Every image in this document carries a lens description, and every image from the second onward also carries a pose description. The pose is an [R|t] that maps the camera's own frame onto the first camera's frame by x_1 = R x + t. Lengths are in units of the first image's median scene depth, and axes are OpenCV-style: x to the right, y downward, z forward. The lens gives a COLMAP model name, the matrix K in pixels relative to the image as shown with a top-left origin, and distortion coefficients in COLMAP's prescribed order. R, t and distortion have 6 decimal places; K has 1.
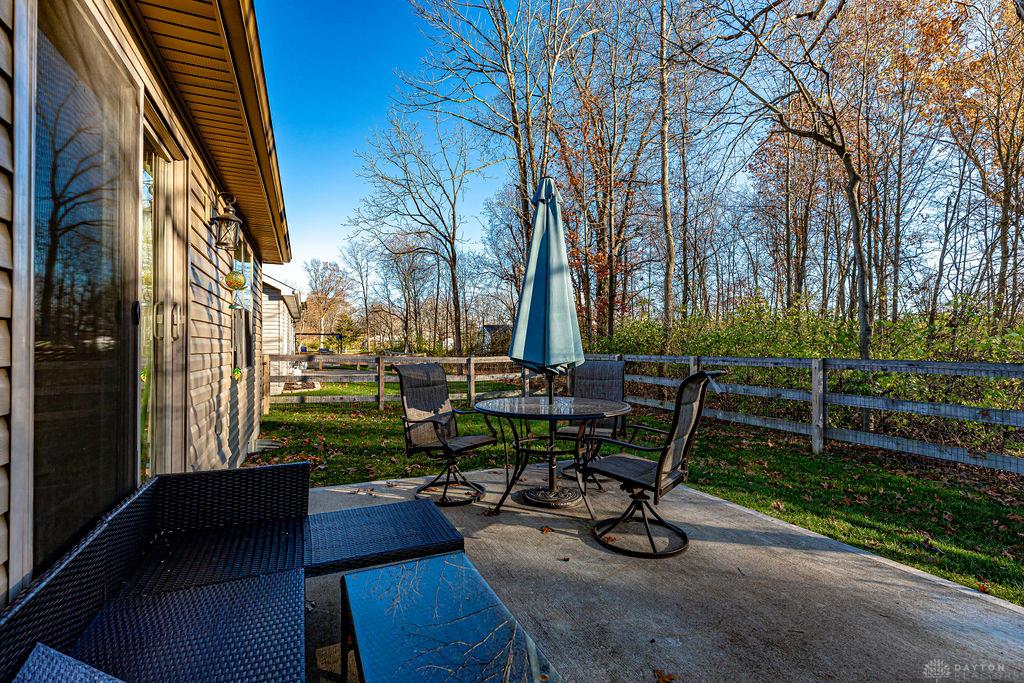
lens RADIAL K [[460.2, 0, 512.7], [0, 460.2, 342.9], [0, 0, 1]] dist [0.001864, -0.000552]
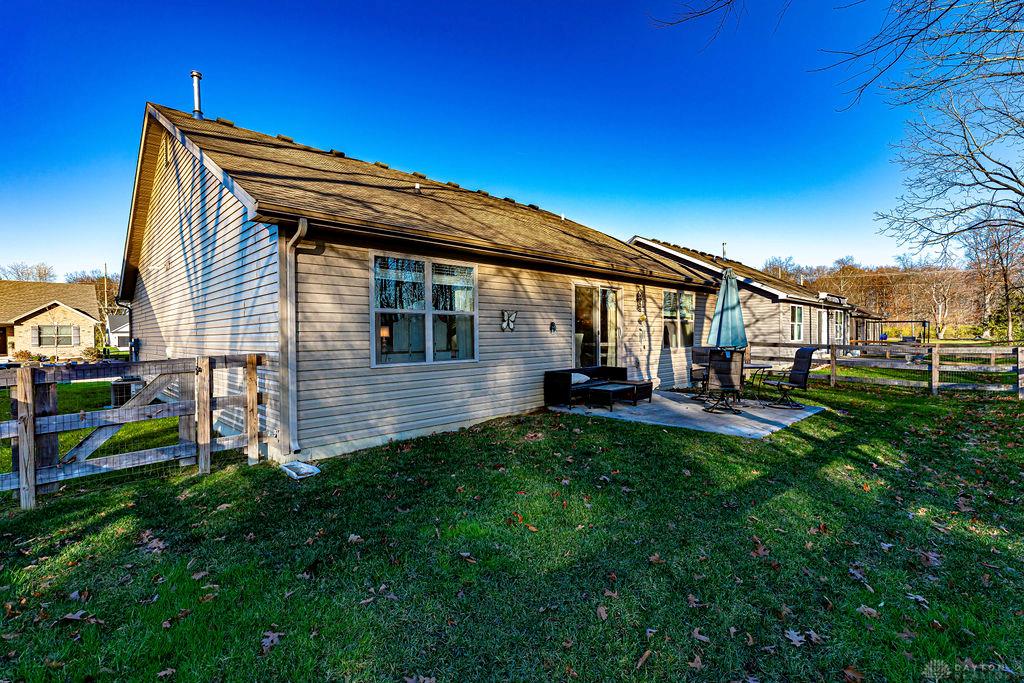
lens RADIAL K [[460.2, 0, 501.7], [0, 460.2, 343.9], [0, 0, 1]] dist [0.001864, -0.000552]
pose [[0.327416, 0.018091, -0.944707, 0.568173], [0.011206, 0.999672, 0.023028, -0.010864], [0.944814, -0.018126, 0.327106, -0.255051]]
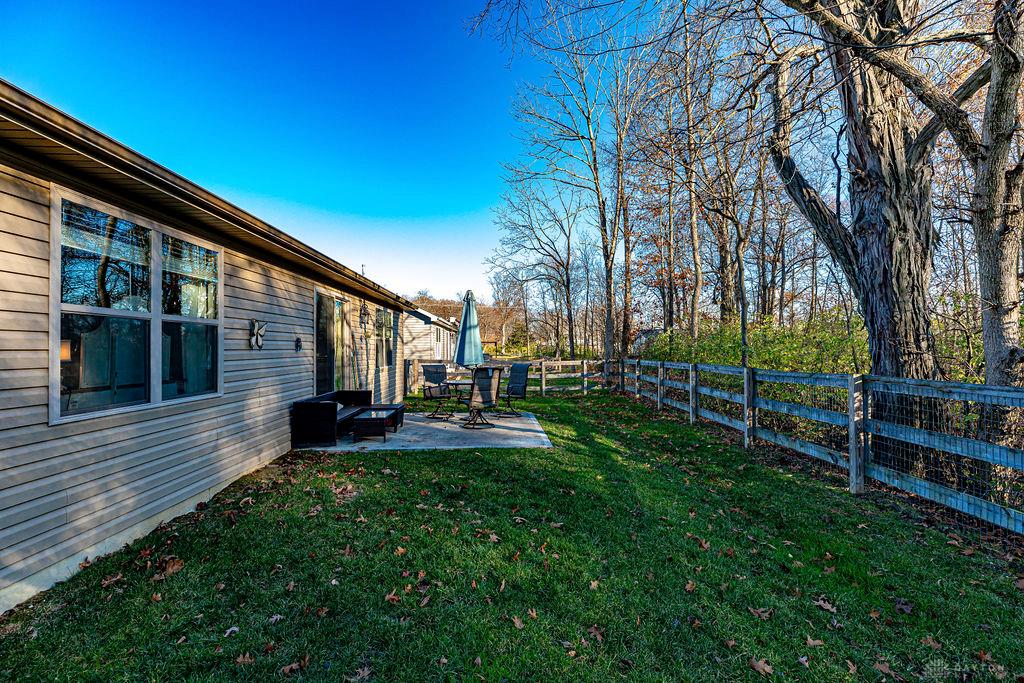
lens RADIAL K [[460.2, 0, 507.1], [0, 460.2, 337.8], [0, 0, 1]] dist [0.001864, -0.000552]
pose [[0.920723, -0.015236, -0.389919, 0.366050], [0.008025, 0.999765, -0.020118, -0.014168], [0.390135, 0.015394, 0.920629, -0.360128]]
